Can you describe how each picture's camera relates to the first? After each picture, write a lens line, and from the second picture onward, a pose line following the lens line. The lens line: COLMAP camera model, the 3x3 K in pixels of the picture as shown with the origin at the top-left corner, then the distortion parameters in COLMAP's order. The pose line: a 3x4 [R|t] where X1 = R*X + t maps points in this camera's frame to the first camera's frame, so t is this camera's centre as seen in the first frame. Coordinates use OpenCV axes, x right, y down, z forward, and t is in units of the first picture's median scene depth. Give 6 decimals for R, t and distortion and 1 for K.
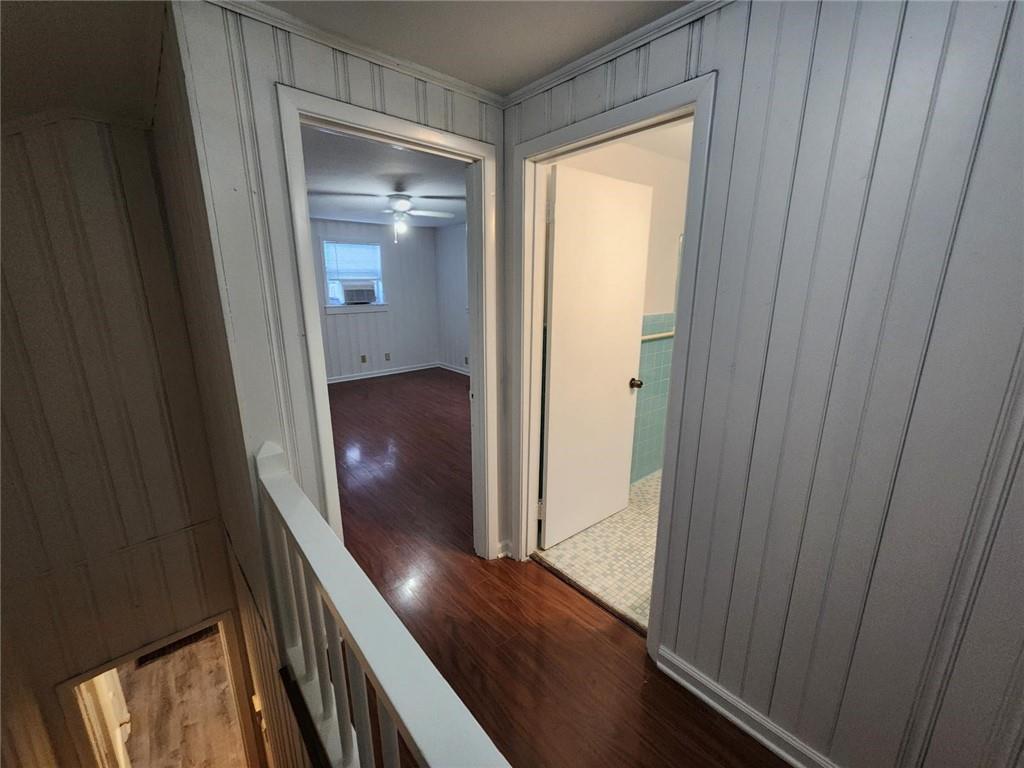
lens RADIAL K [[424.6, 0, 504.6], [0, 424.6, 384.9], [0, 0, 1]] dist [0.008937, -0.001499]
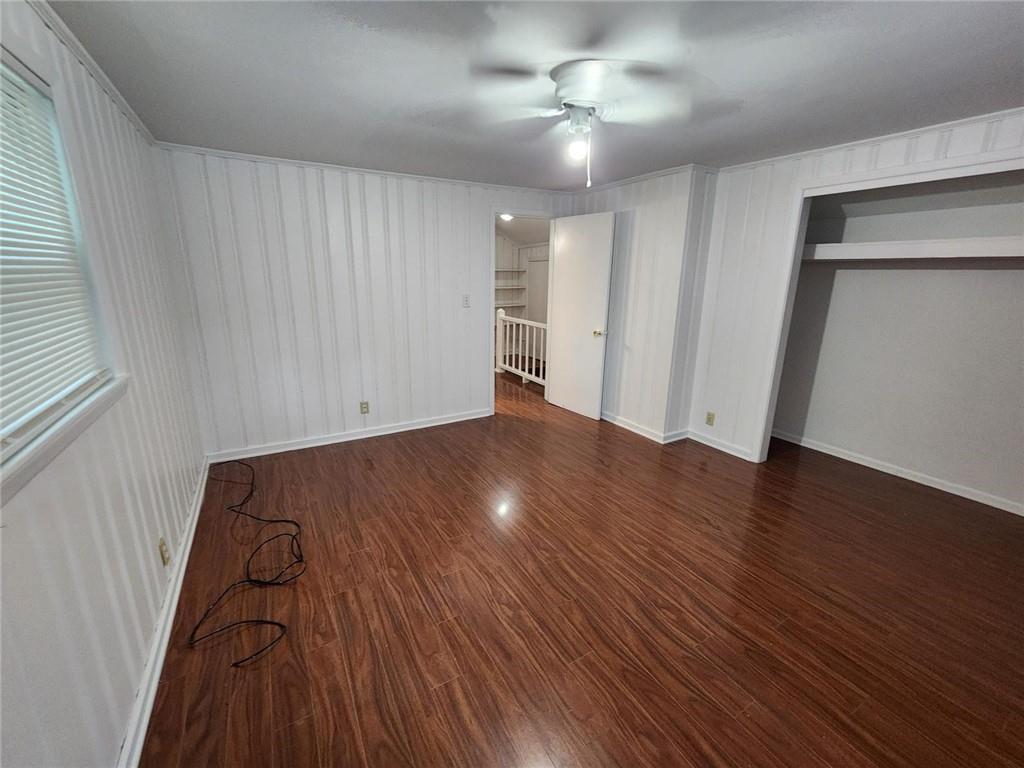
lens RADIAL K [[424.6, 0, 512.5], [0, 424.6, 381.7], [0, 0, 1]] dist [0.008937, -0.001499]
pose [[-0.986295, -0.049511, 0.157389, -0.173761], [0.030490, 0.882791, 0.468775, -0.249693], [-0.162151, 0.467149, -0.869183, 1.006467]]
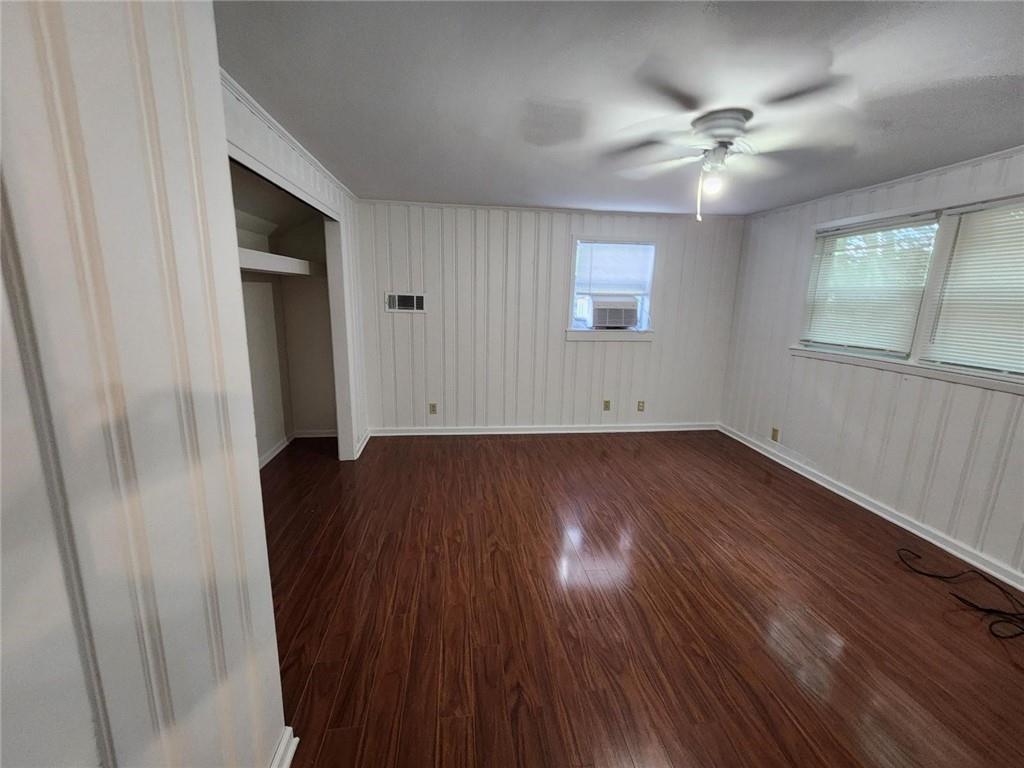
lens RADIAL K [[424.6, 0, 512.0], [0, 424.6, 380.0], [0, 0, 1]] dist [0.008937, -0.001499]
pose [[0.841227, 0.129652, -0.524907, -0.103800], [-0.151556, 0.988448, 0.001259, -0.083409], [0.519006, 0.078494, 0.851159, 0.328100]]
